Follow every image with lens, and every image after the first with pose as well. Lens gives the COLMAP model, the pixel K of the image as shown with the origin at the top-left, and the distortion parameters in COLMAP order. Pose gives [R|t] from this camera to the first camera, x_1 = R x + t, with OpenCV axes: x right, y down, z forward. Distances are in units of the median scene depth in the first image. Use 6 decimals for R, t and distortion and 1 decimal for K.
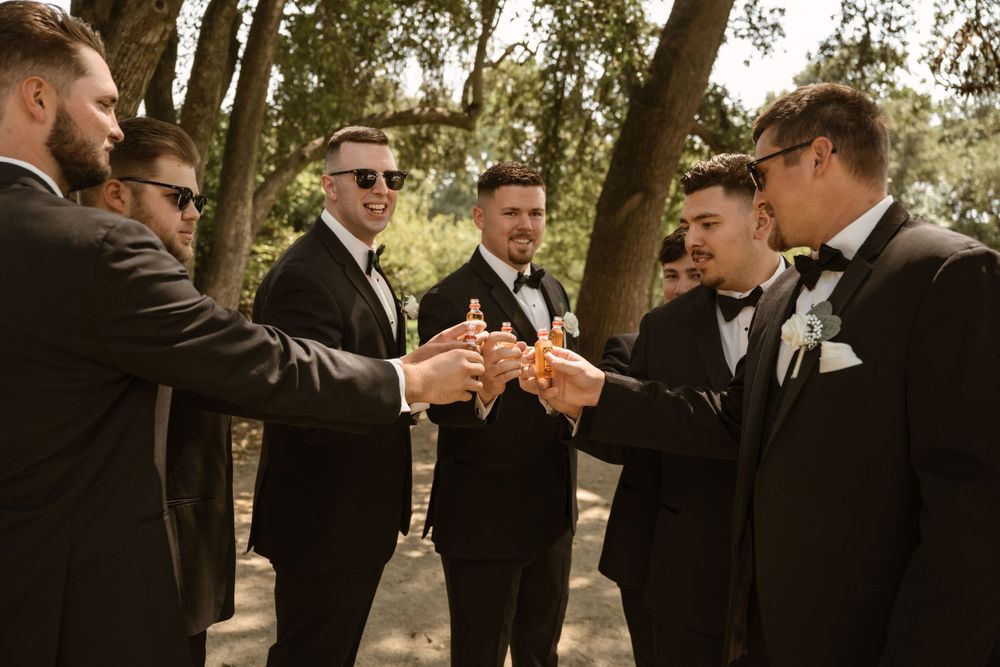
lens RADIAL K [[997.7, 0, 500.0], [0, 997.7, 333.5], [0, 0, 1]] dist [0.011438, 0.009553]
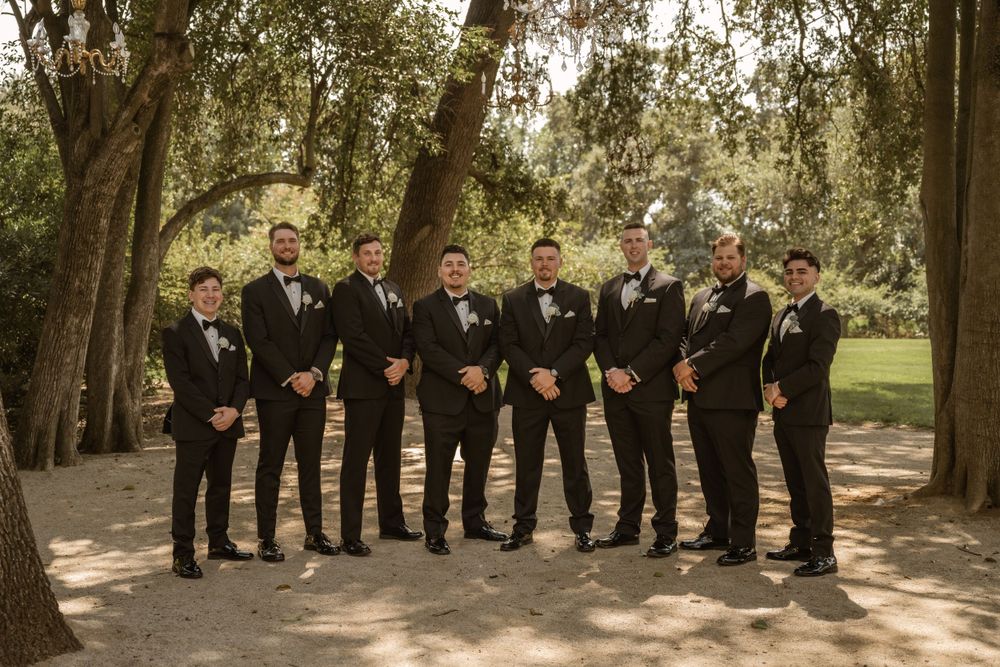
lens RADIAL K [[1261.7, 0, 501.0], [0, 1261.7, 364.5], [0, 0, 1]] dist [0.011852, 0.000021]
pose [[0.979101, -0.031383, 0.200940, -0.068212], [0.031490, 0.999501, 0.002664, 0.023141], [-0.200923, 0.003719, 0.979600, -0.407867]]
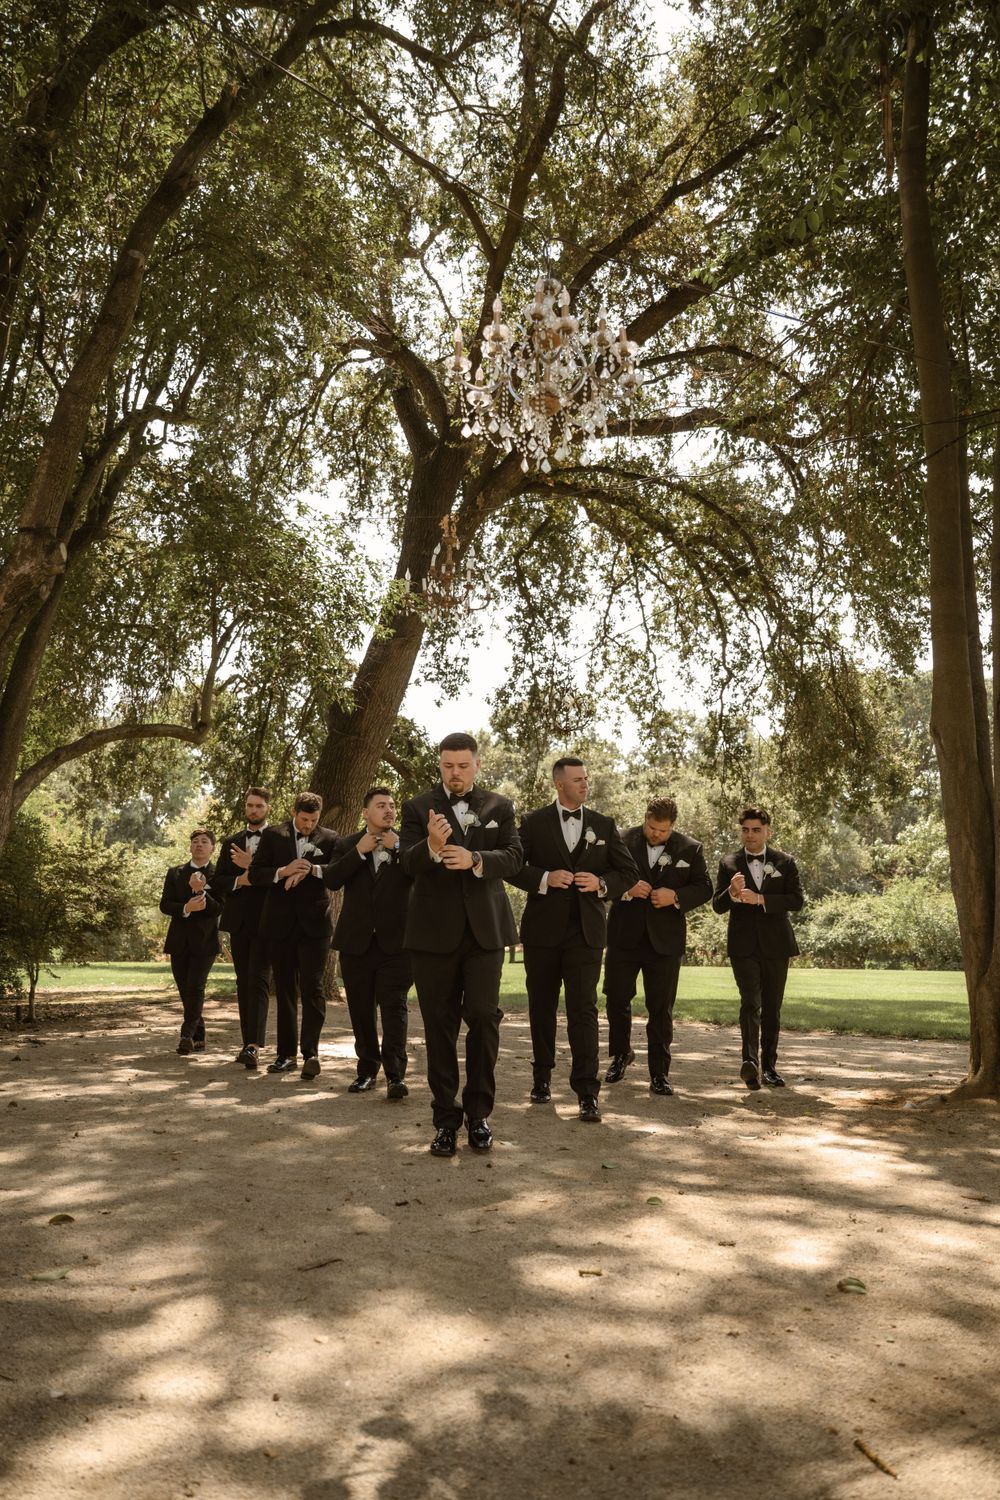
lens RADIAL K [[1159.9, 0, 512.4], [0, 1159.9, 752.3], [0, 0, 1]] dist [-0.013310, 0.000874]
pose [[0.957468, 0.046880, 0.284704, -0.036079], [0.014652, 0.977540, -0.210241, 0.057907], [-0.288166, 0.205470, 0.935277, -0.227687]]
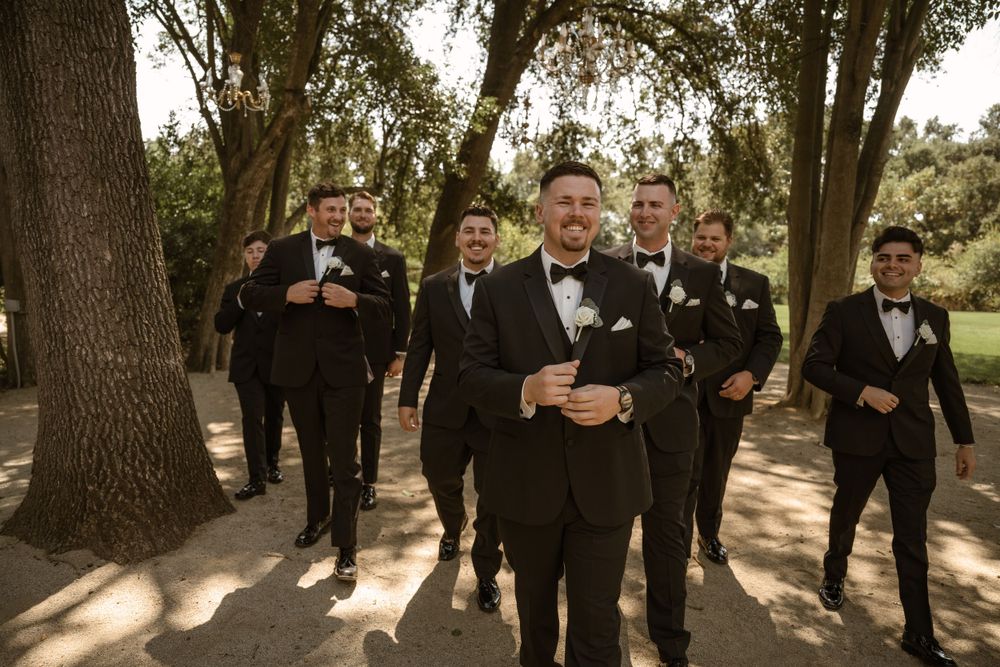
lens RADIAL K [[724.0, 0, 500.0], [0, 724.0, 349.9], [0, 0, 1]] dist [0.006018, 0.000722]
pose [[0.972480, -0.015532, 0.232468, -0.079485], [0.002163, 0.998334, 0.057655, 0.020174], [-0.232976, -0.055565, 0.970894, -0.328003]]
